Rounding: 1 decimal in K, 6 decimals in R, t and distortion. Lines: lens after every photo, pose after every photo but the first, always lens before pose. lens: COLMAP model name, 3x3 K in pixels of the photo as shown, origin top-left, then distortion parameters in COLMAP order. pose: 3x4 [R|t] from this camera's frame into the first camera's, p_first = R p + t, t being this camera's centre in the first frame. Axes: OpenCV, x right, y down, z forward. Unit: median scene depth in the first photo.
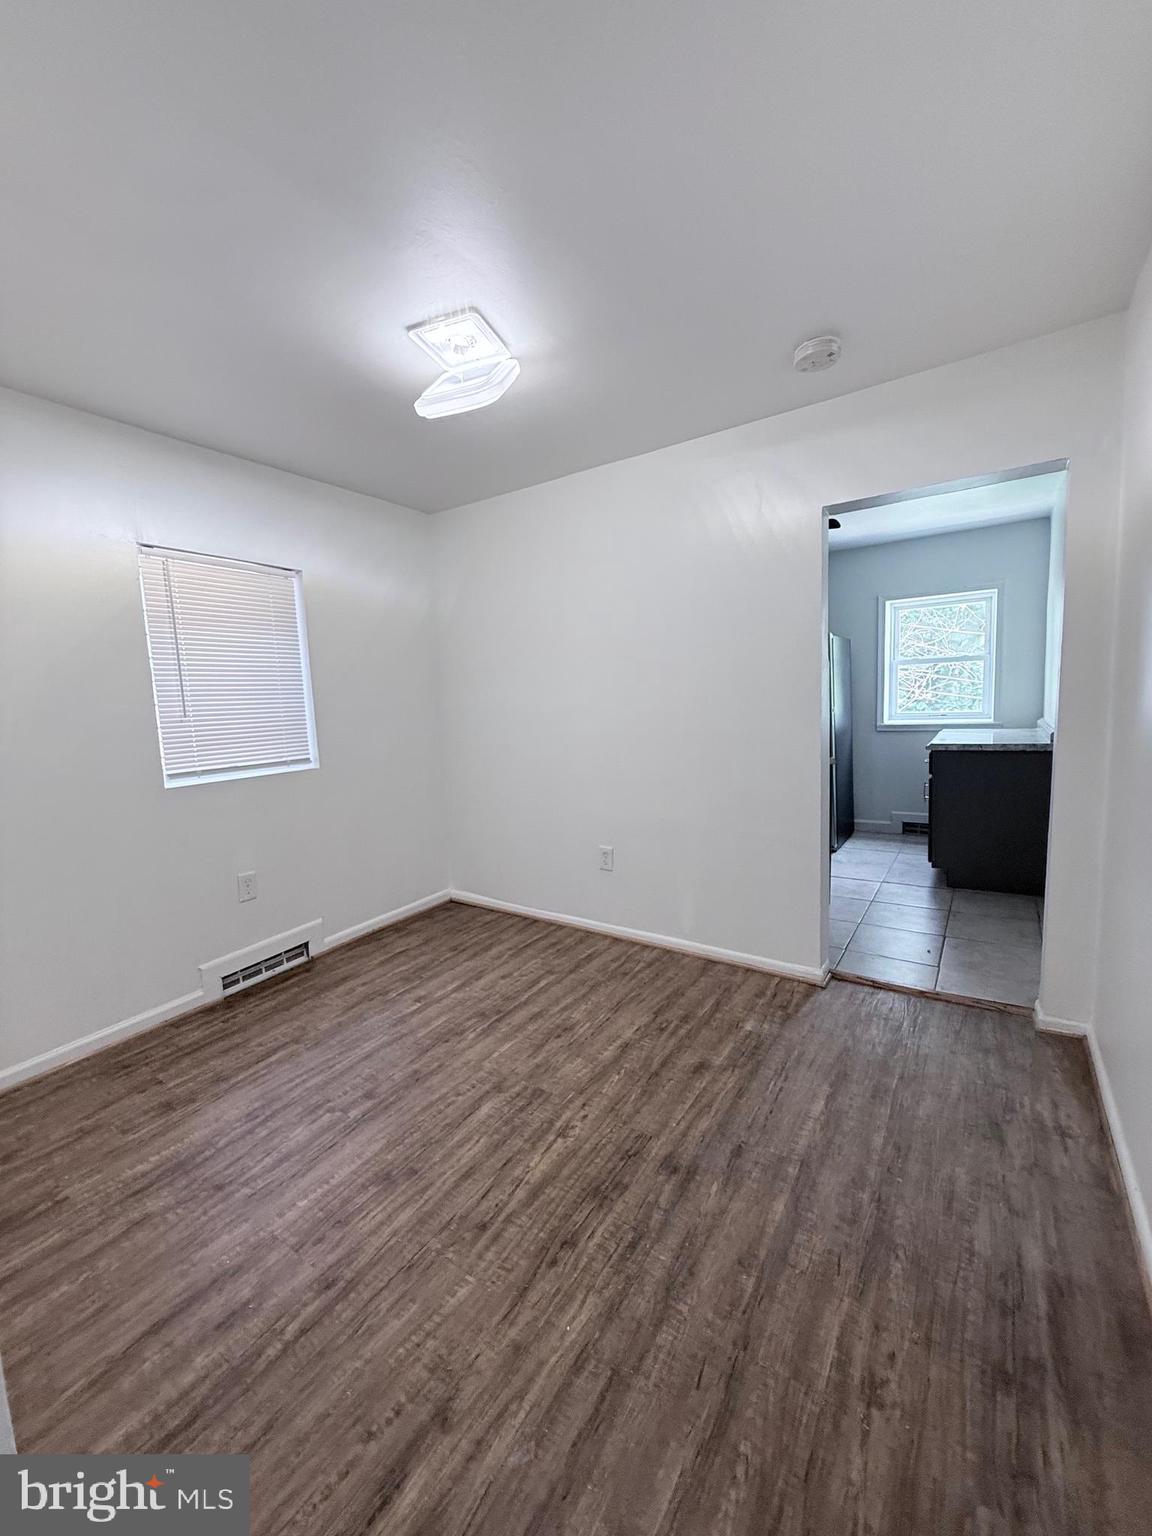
lens RADIAL K [[606.9, 0, 568.9], [0, 606.9, 762.9], [0, 0, 1]] dist [-0.001302, 0.000906]
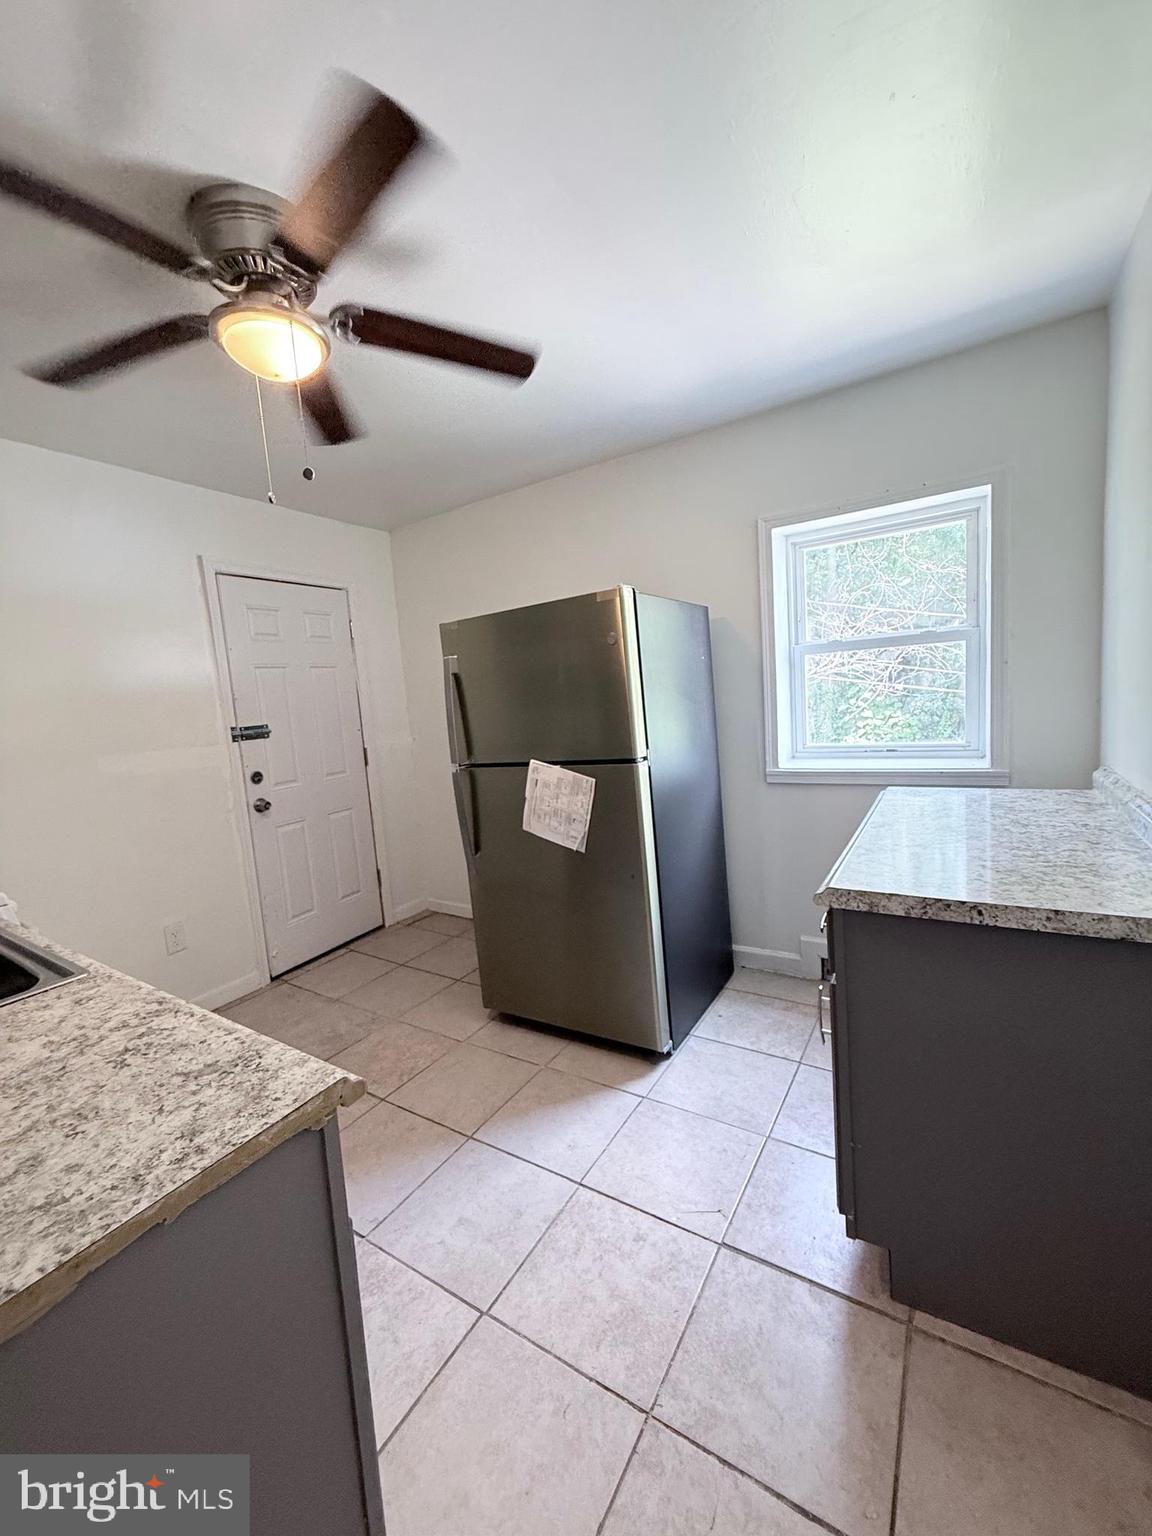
lens RADIAL K [[606.9, 0, 574.3], [0, 606.9, 759.8], [0, 0, 1]] dist [-0.001302, 0.000906]
pose [[0.998885, -0.030651, 0.035900, 0.357696], [0.030703, 0.999528, -0.000895, -0.084673], [-0.035855, 0.001997, 0.999355, 0.537531]]
